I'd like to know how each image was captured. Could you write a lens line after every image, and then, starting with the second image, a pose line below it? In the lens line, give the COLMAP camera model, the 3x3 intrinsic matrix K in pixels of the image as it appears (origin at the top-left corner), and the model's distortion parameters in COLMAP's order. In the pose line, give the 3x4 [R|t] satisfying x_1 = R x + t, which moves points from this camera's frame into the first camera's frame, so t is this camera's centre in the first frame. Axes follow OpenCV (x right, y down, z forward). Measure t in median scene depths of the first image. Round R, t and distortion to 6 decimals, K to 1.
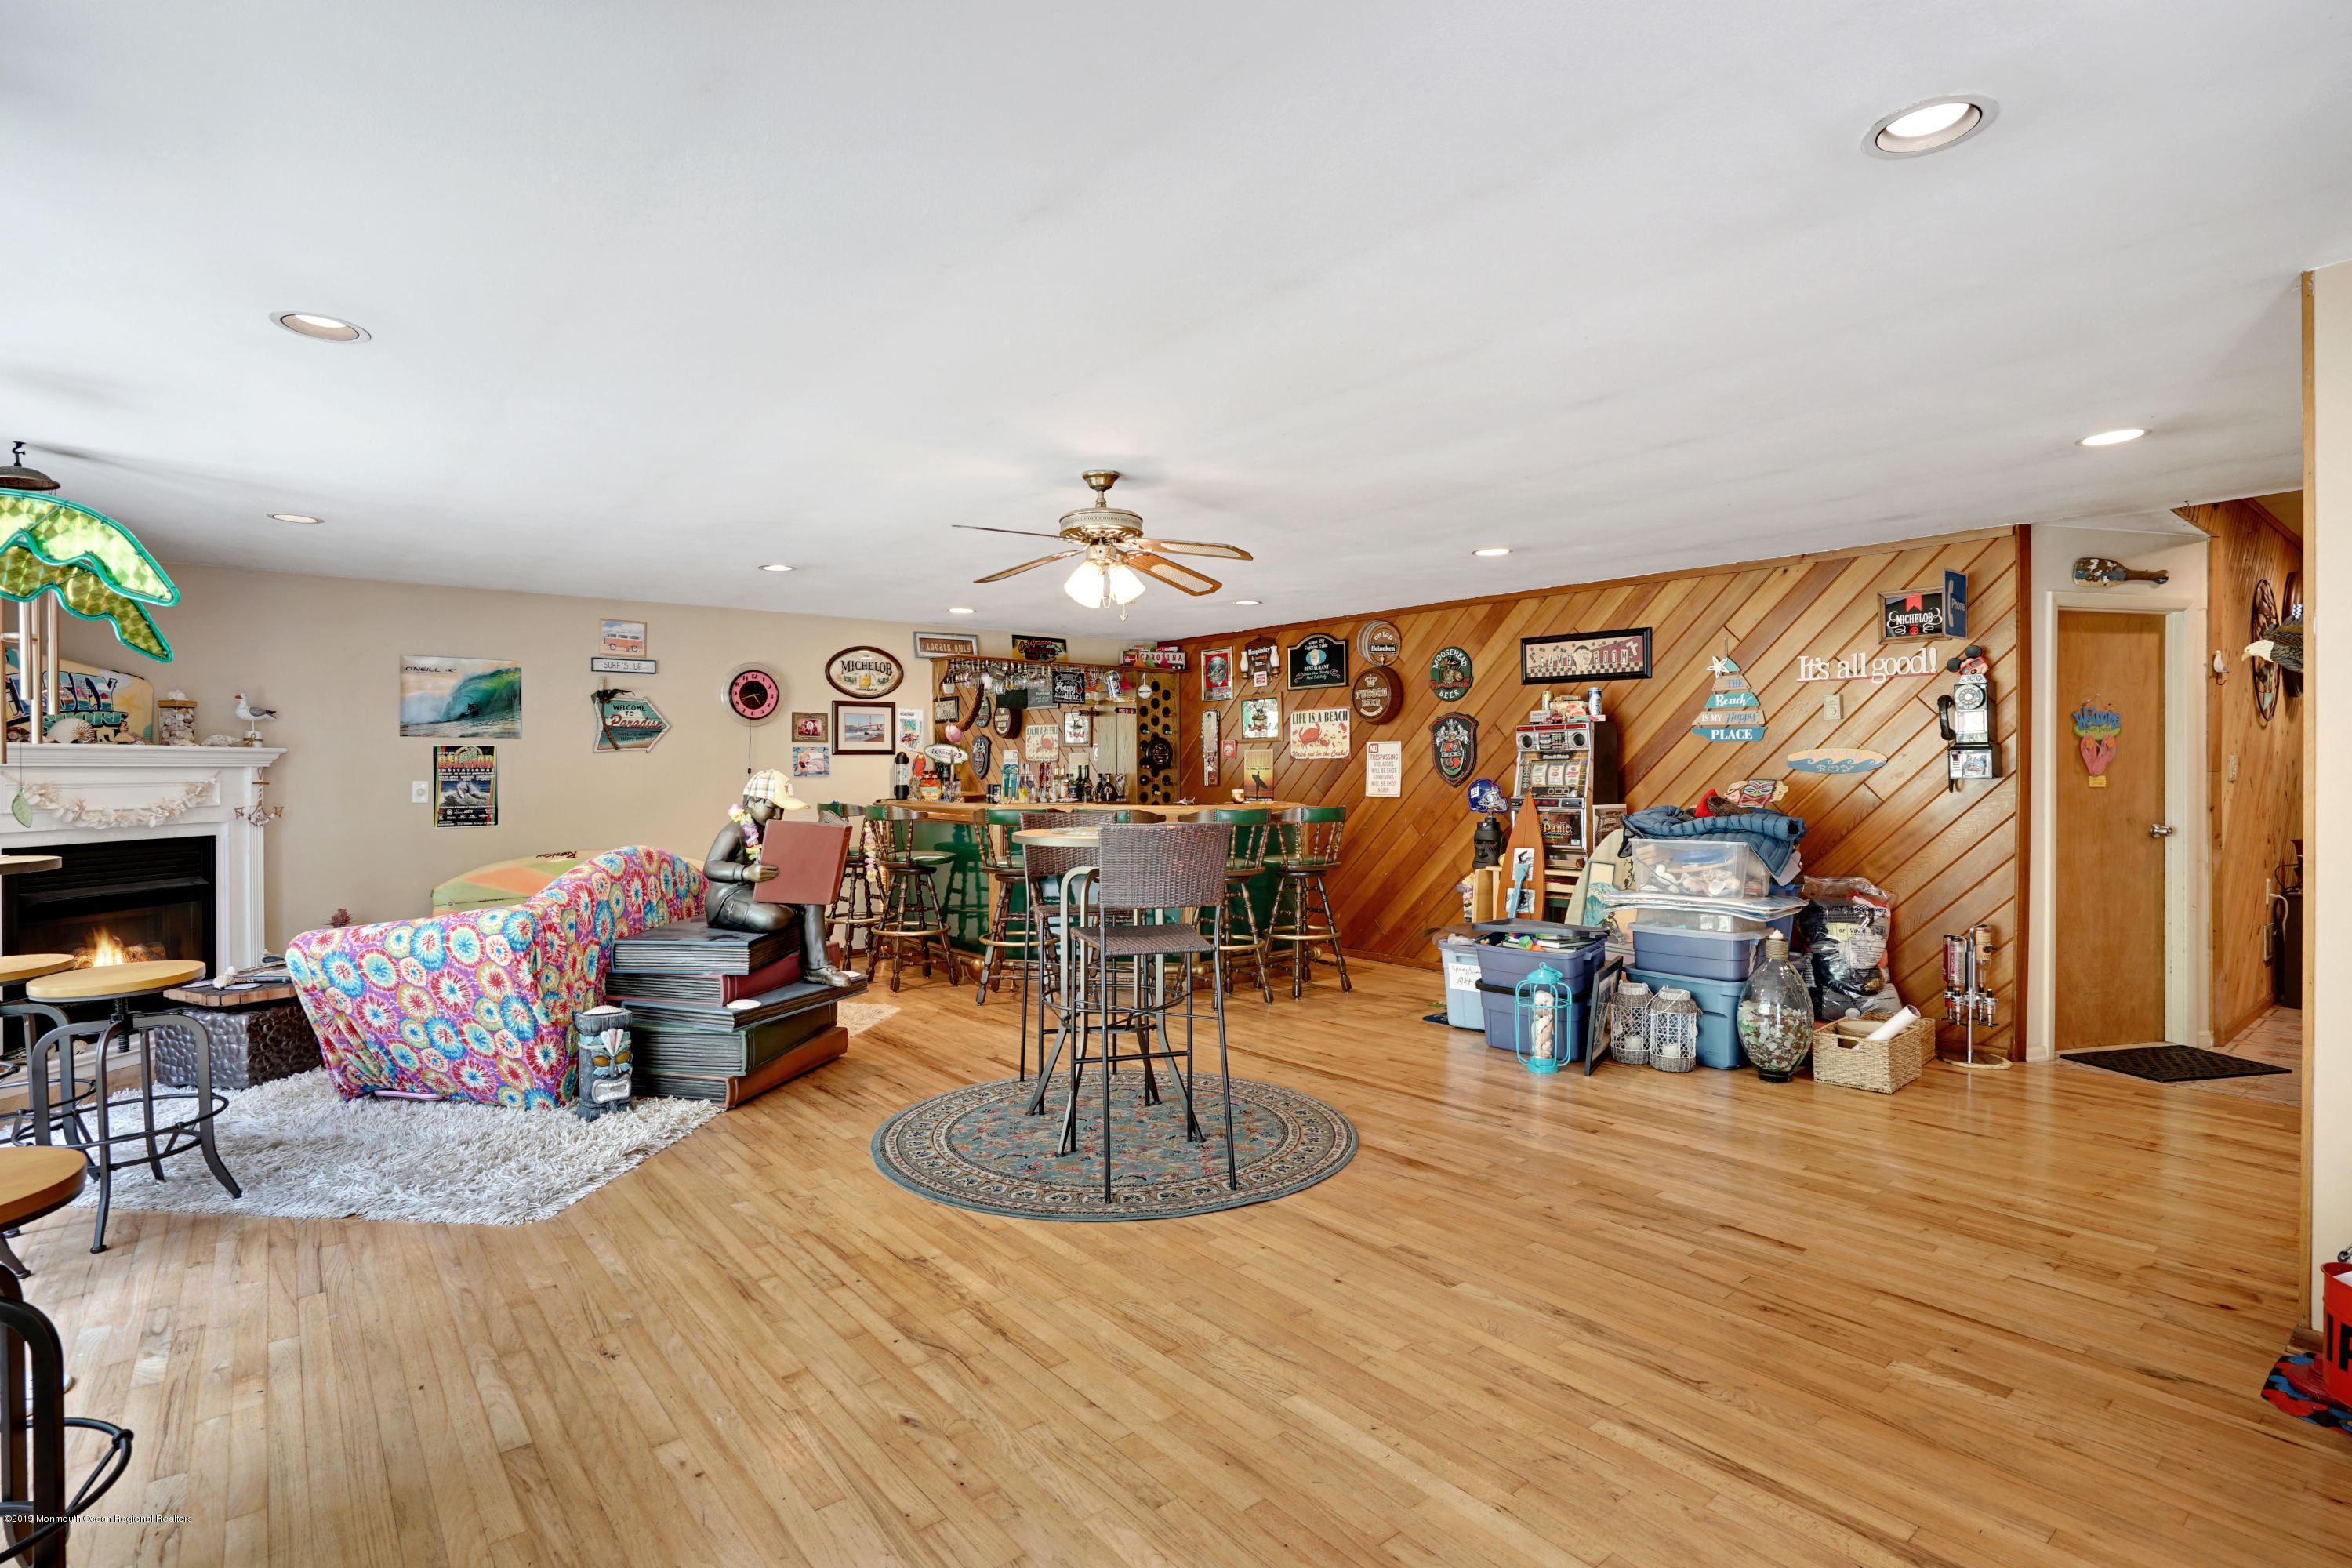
lens RADIAL K [[1123.2, 0, 1159.5], [0, 1123.2, 776.2], [0, 0, 1]] dist [0.016266, 0.000293]
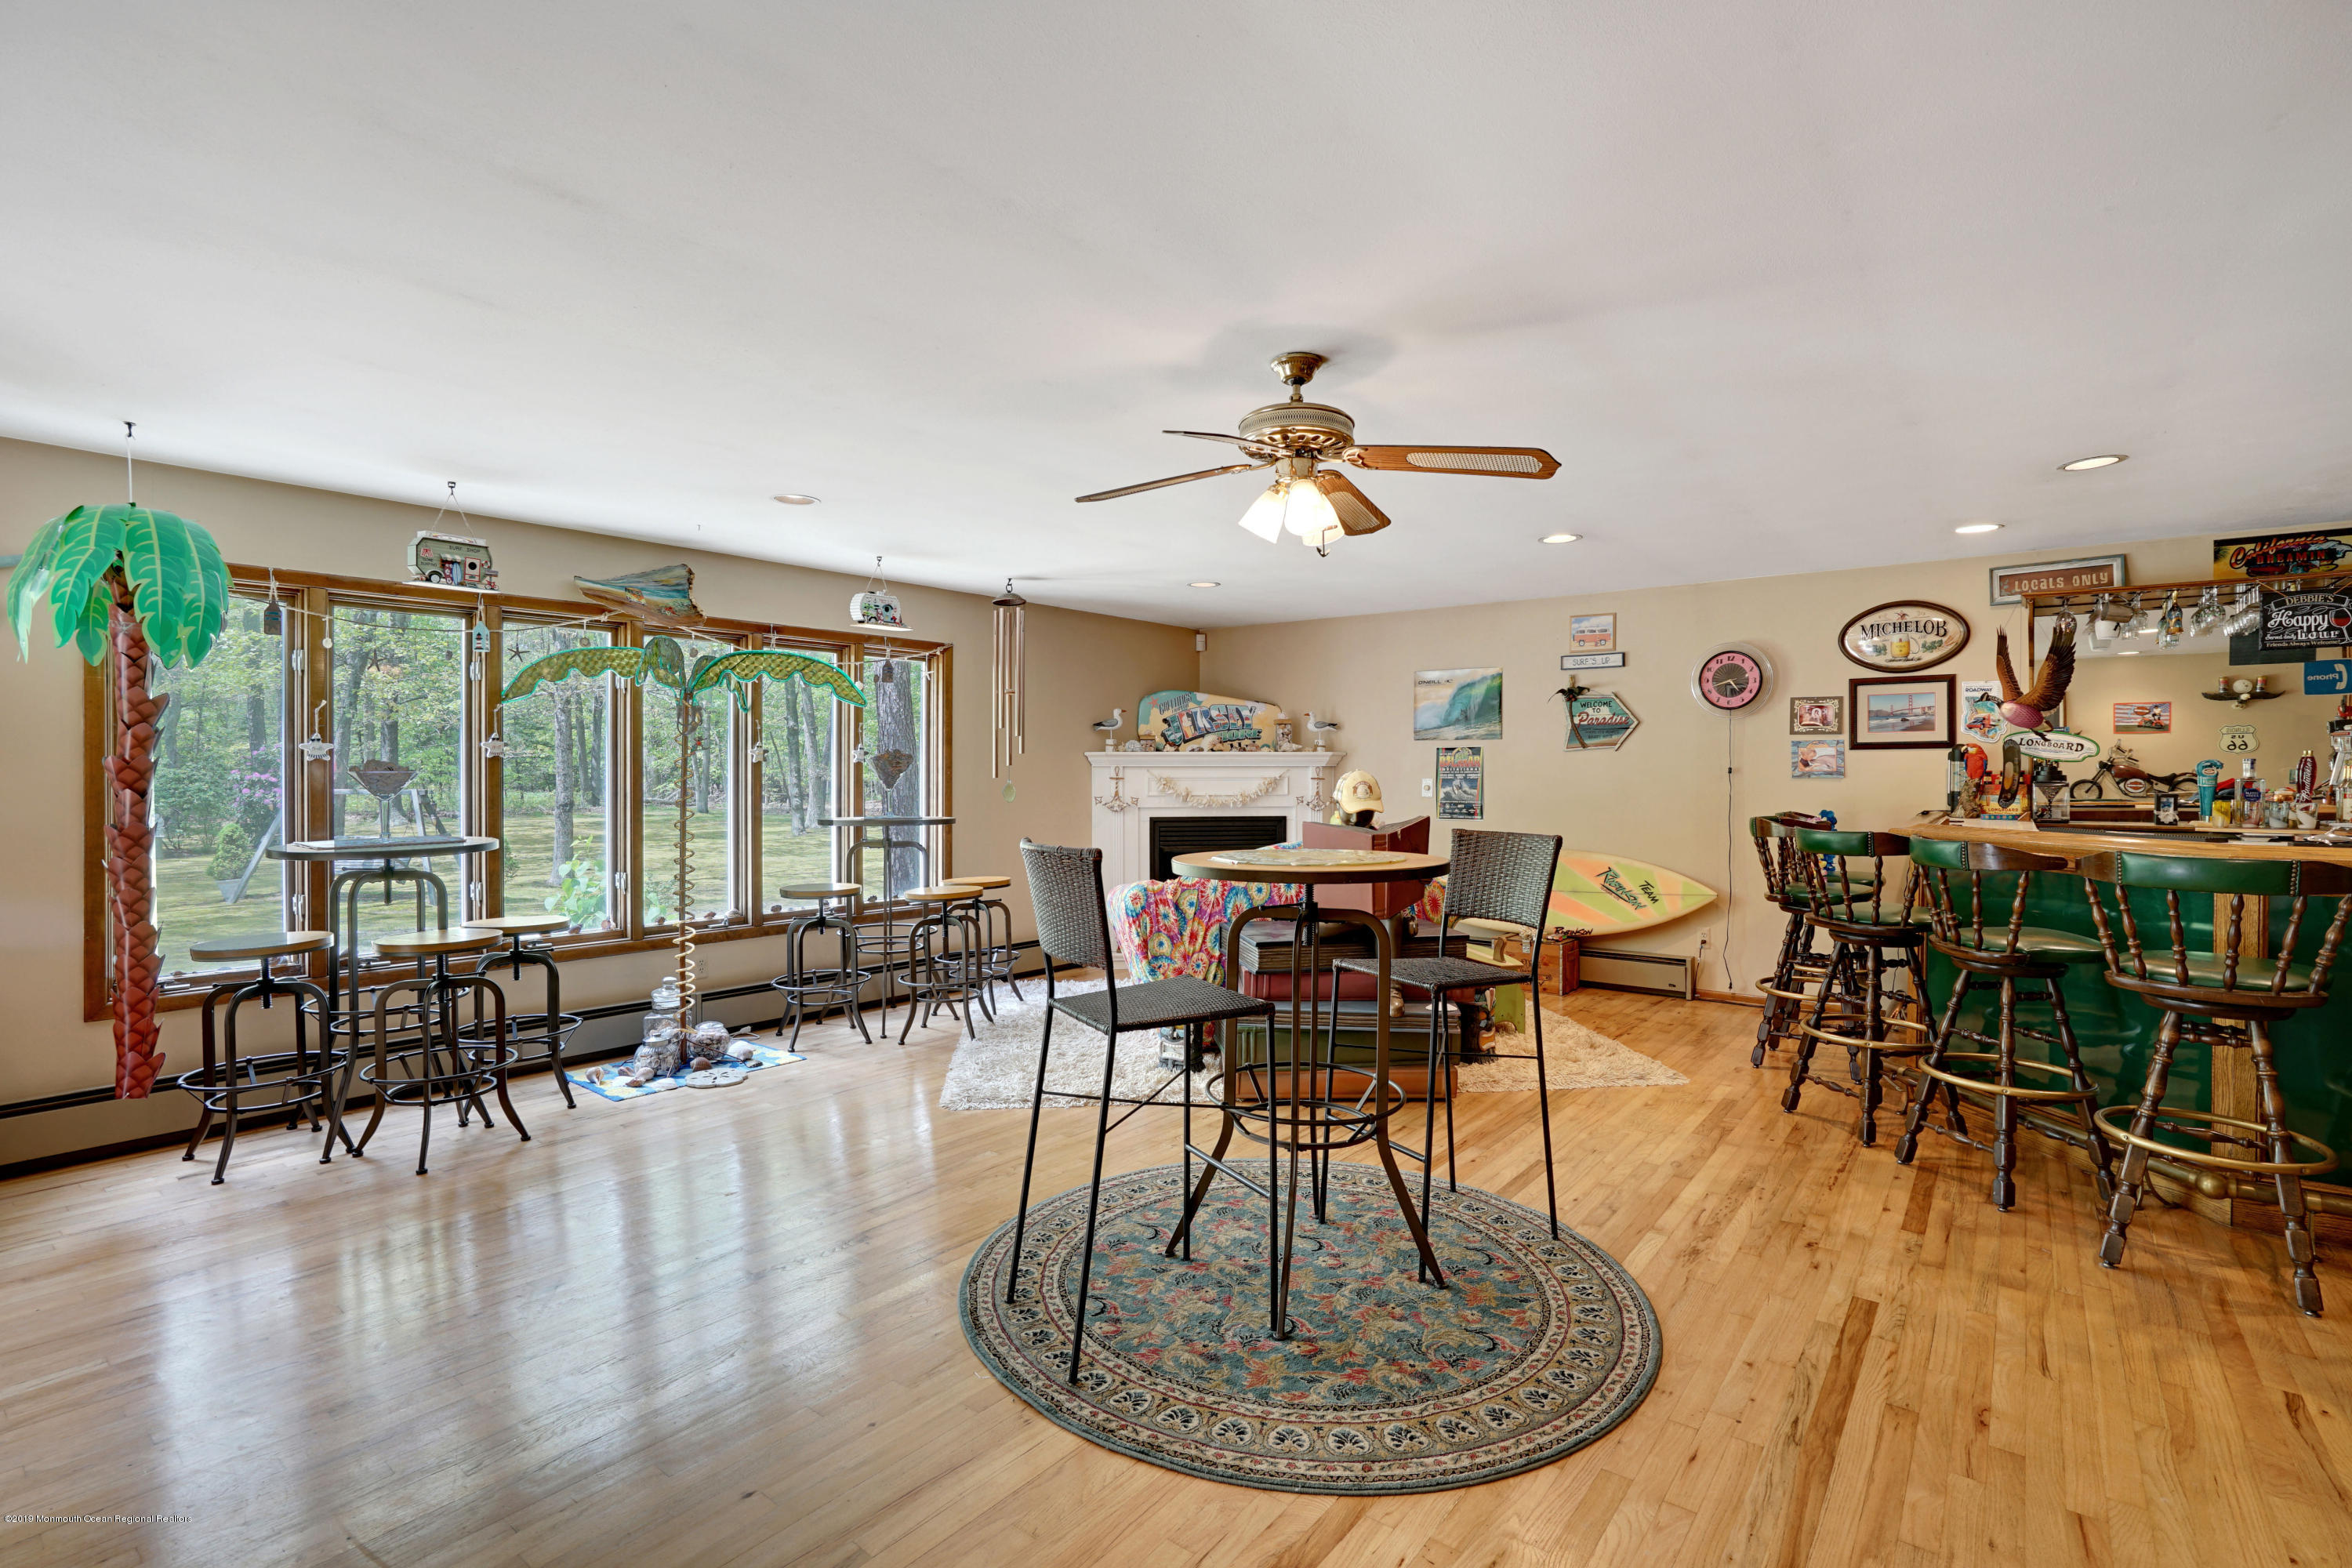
lens RADIAL K [[1085.5, 0, 1163.7], [0, 1085.5, 779.3], [0, 0, 1]] dist [-0.023930, 0.004273]
pose [[0.257335, 0.012778, -0.966238, 0.328448], [-0.006319, 0.999913, 0.011541, -0.005233], [0.966302, 0.003136, 0.257394, 0.407048]]
